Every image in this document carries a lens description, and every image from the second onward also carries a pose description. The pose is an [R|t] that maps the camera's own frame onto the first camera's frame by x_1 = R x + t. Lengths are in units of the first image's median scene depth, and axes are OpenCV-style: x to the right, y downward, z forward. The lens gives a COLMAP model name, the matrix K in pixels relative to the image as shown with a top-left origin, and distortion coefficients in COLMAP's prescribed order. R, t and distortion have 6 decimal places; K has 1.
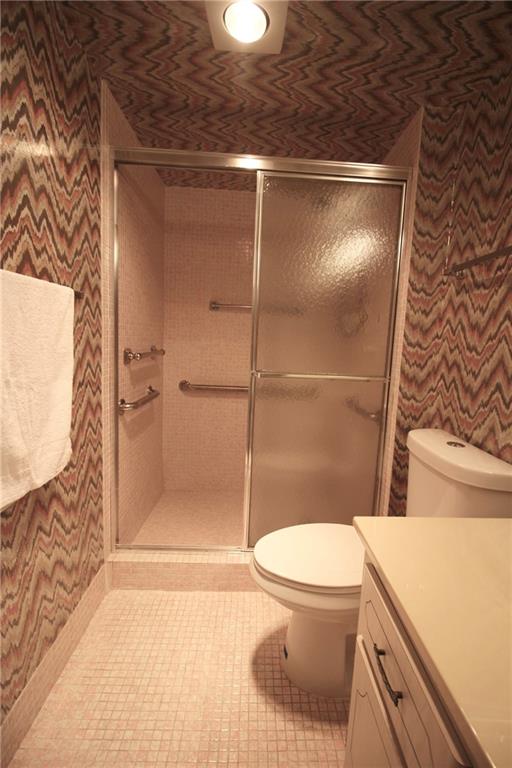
lens RADIAL K [[356.0, 0, 273.0], [0, 356.0, 383.1], [0, 0, 1]] dist [0.001645, -0.013068]
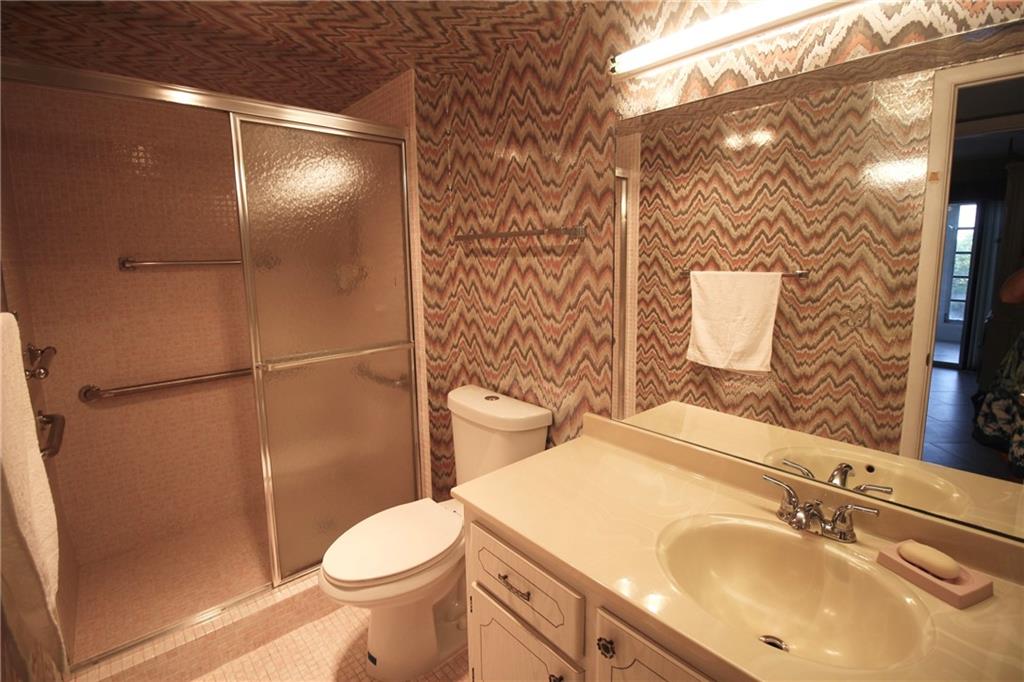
lens RADIAL K [[474.7, 0, 511.9], [0, 474.7, 323.5], [0, 0, 1]] dist [0.001645, -0.013068]
pose [[0.776025, -0.146927, 0.613350, -0.280455], [0.128642, 0.988916, 0.074133, -0.141817], [-0.617444, 0.021374, 0.786325, -0.199094]]
